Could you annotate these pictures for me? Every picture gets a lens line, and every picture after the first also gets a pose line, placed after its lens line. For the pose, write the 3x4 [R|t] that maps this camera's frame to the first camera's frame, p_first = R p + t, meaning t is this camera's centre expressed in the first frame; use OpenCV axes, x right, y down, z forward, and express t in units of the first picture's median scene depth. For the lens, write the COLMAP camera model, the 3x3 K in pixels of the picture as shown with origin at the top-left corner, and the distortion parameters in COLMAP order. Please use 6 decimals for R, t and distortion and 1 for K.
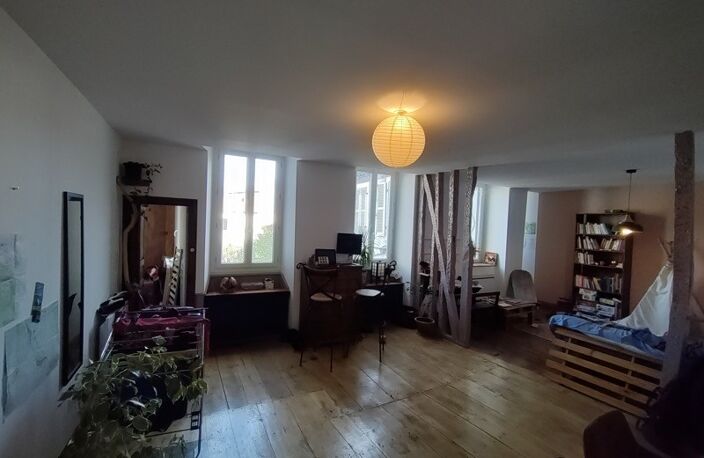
lens RADIAL K [[320.6, 0, 352.0], [0, 320.6, 229.0], [0, 0, 1]] dist [0.001045, 0.000104]
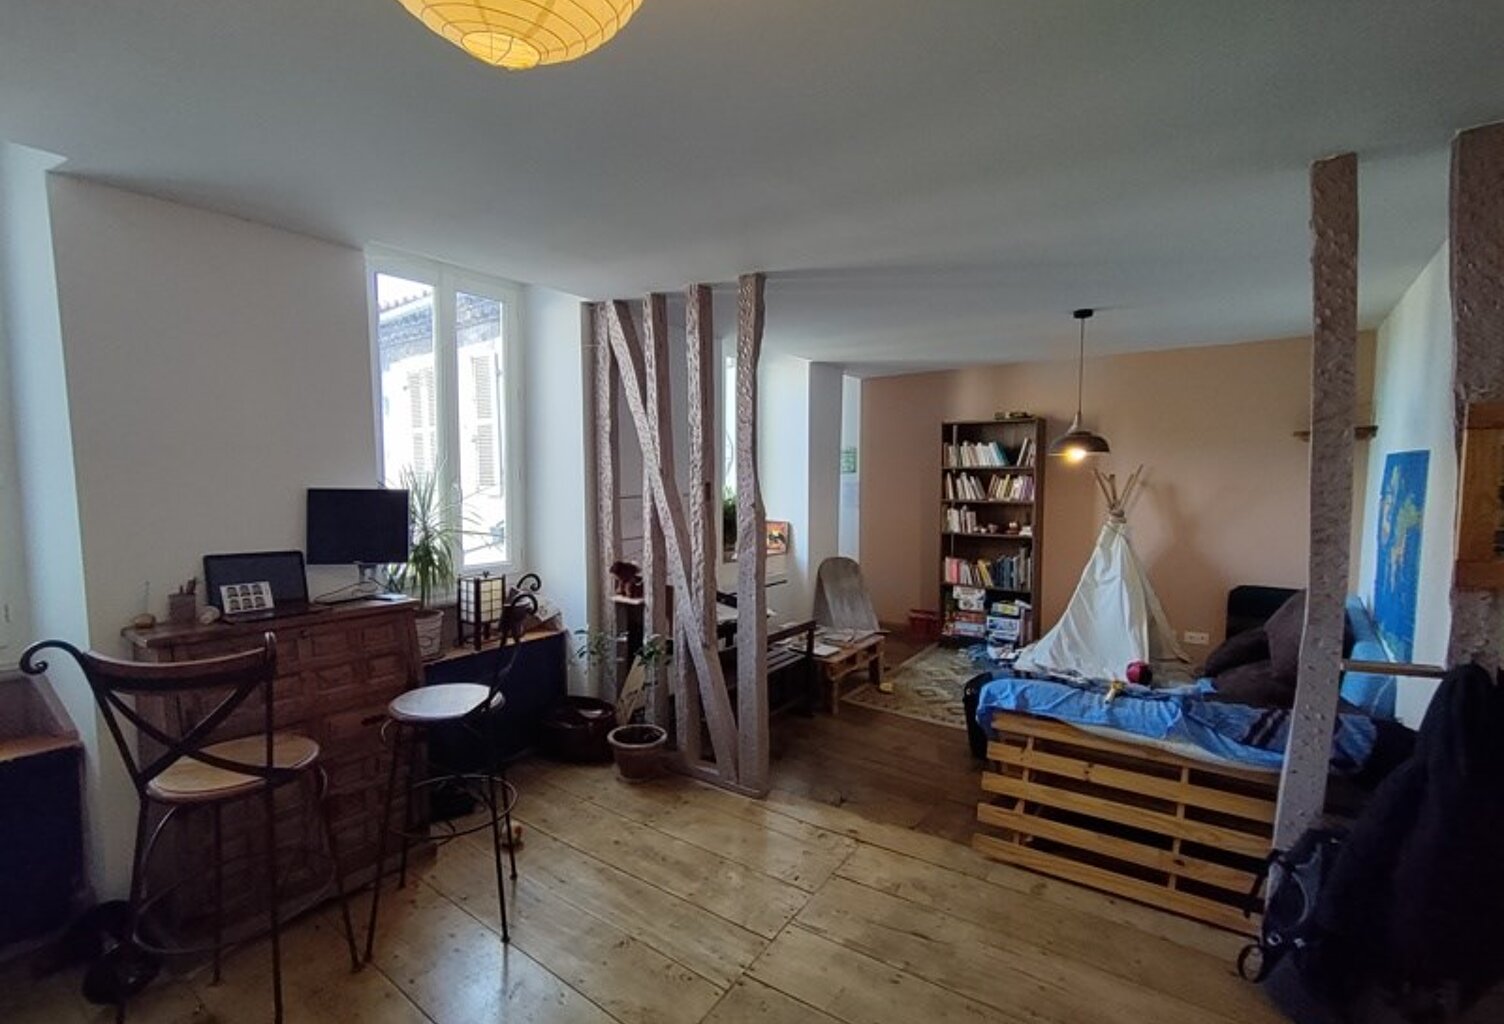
lens RADIAL K [[694.4, 0, 746.1], [0, 694.4, 536.0], [0, 0, 1]] dist [0.001933, 0.000157]
pose [[0.905803, -0.075338, 0.416947, 0.038520], [0.039881, 0.994856, 0.093121, 0.011042], [-0.421818, -0.067721, 0.904148, 0.284991]]
